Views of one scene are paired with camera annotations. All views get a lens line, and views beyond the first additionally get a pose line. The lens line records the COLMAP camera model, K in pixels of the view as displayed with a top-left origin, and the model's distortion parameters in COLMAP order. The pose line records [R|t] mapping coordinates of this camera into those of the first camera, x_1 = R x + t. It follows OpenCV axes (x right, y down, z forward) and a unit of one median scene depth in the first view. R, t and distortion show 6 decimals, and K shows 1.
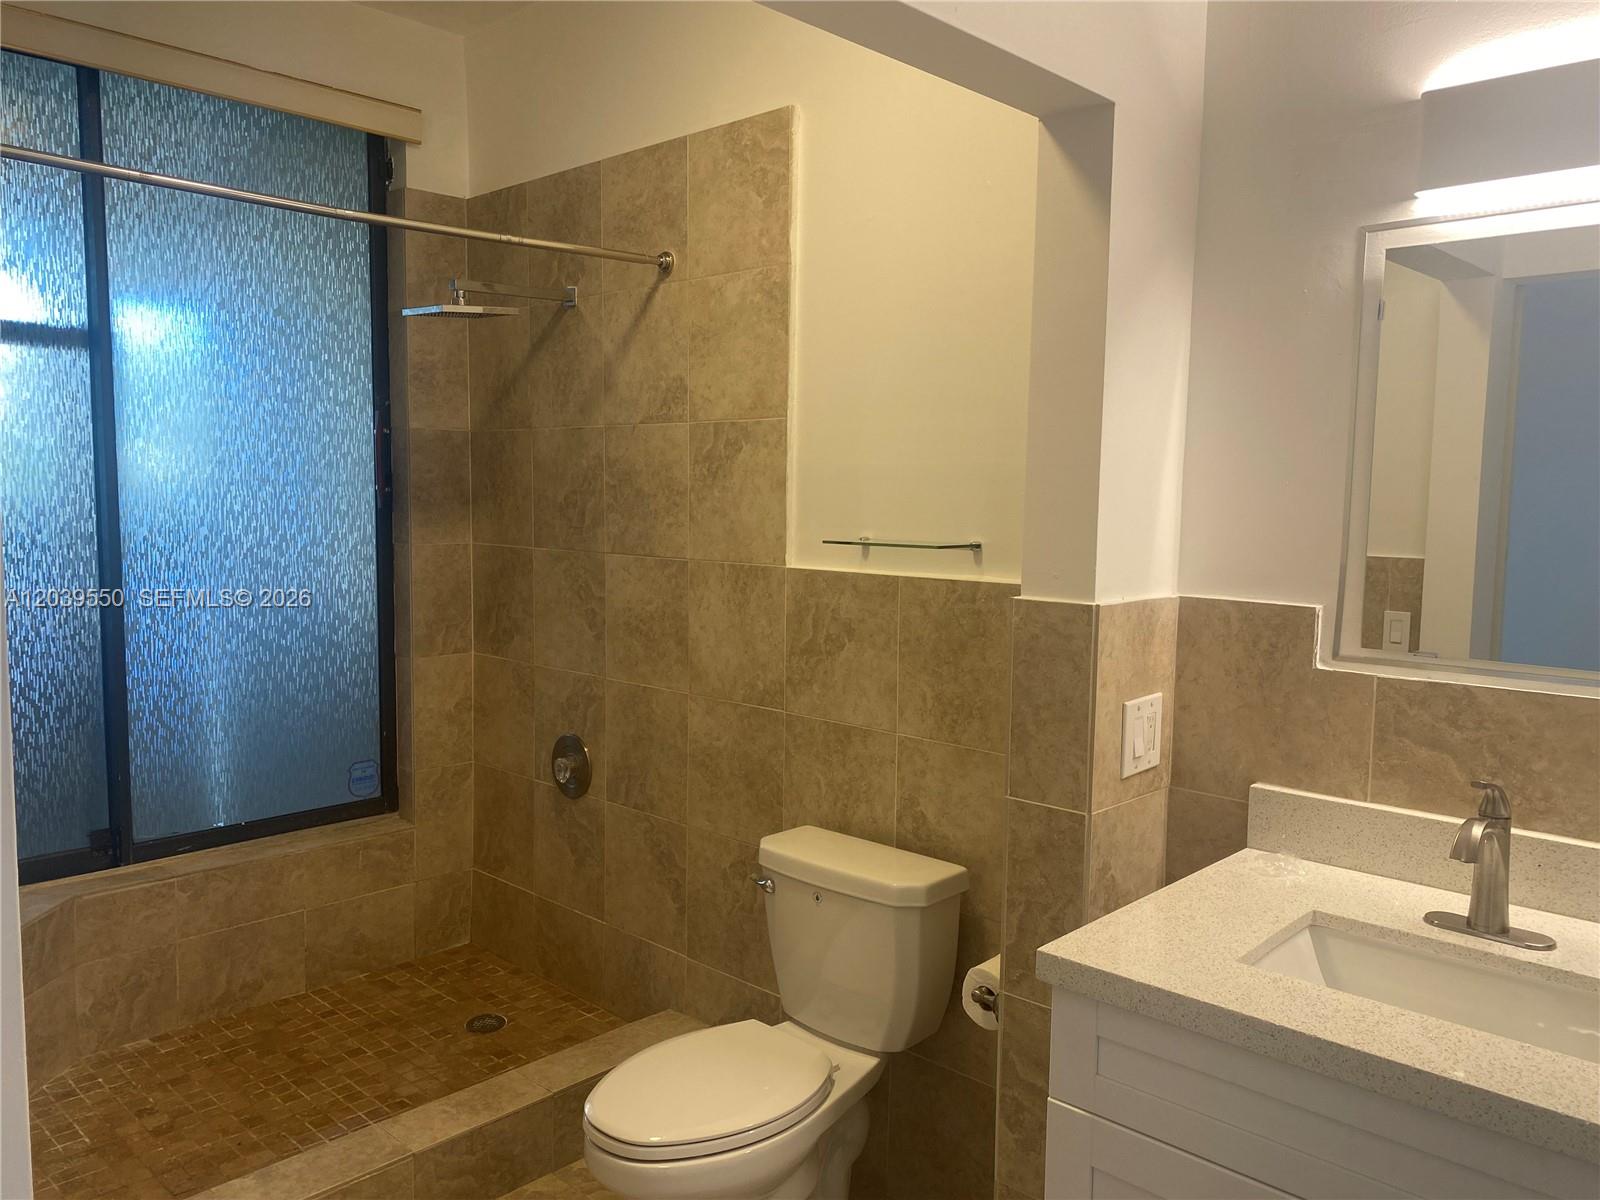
lens RADIAL K [[1212.5, 0, 802.8], [0, 1212.5, 613.7], [0, 0, 1]] dist [0.021513, 0.003375]
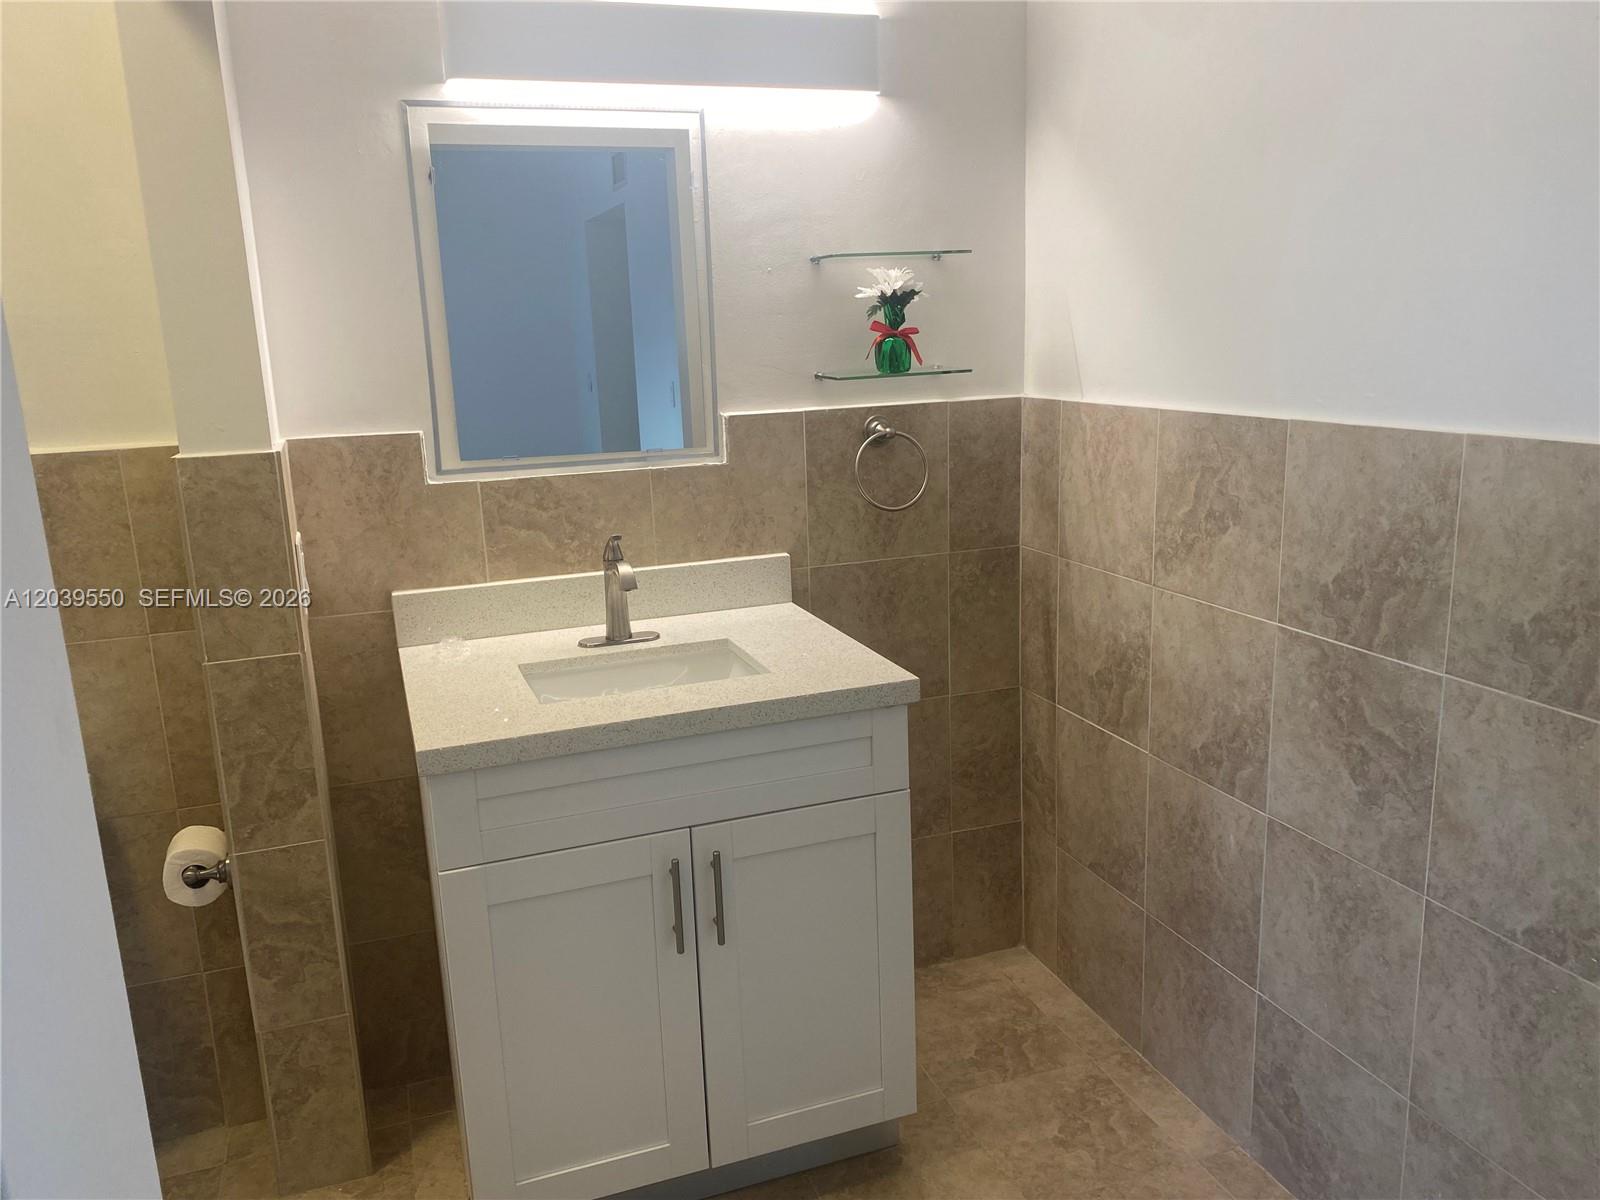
lens RADIAL K [[1217.6, 0, 779.0], [0, 1217.6, 601.4], [0, 0, 1]] dist [0.078910, -0.098701]
pose [[0.472686, -0.226970, 0.851500, -0.468799], [0.134408, 0.973526, 0.184884, -0.019471], [-0.870921, 0.027057, 0.490678, 0.115552]]
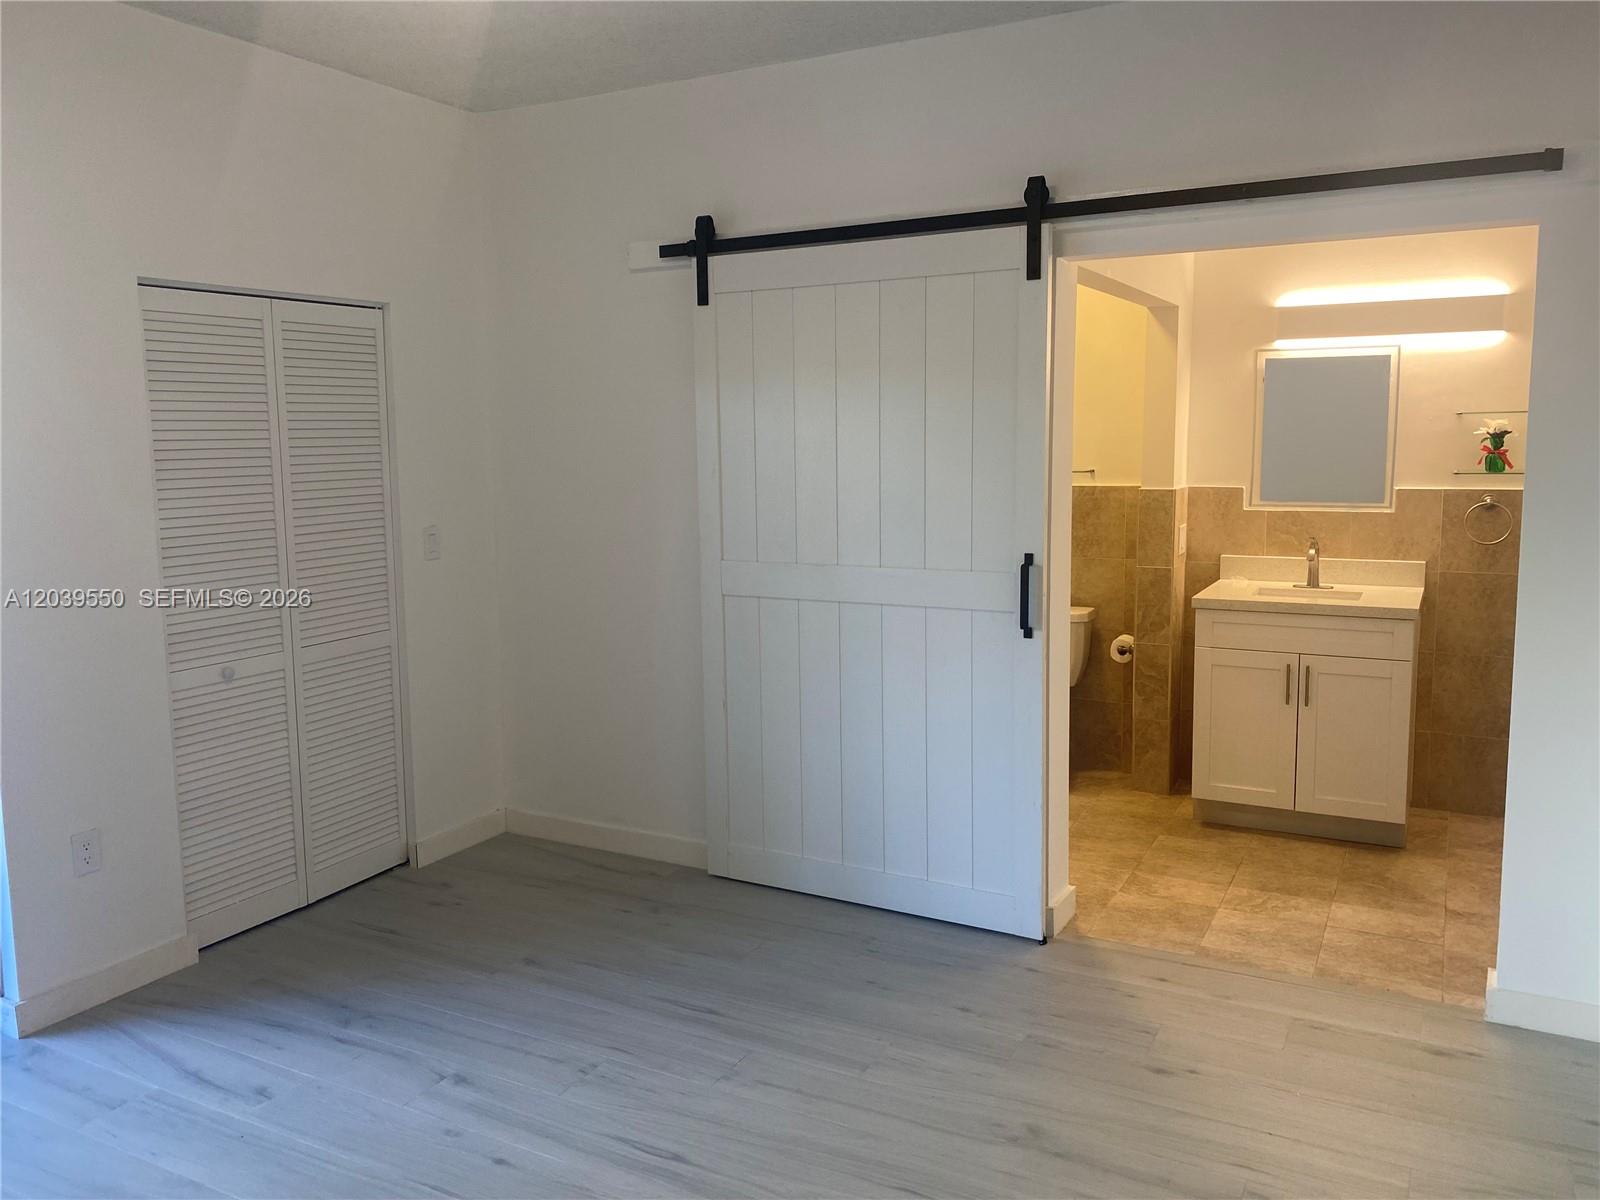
lens RADIAL K [[1181.0, 0, 793.3], [0, 1181.0, 598.0], [0, 0, 1]] dist [-0.007228, -0.003224]
pose [[0.971379, -0.063079, 0.229007, -1.184052], [0.054483, 0.997559, 0.043676, 0.072266], [-0.231203, -0.029949, 0.972444, -1.349833]]
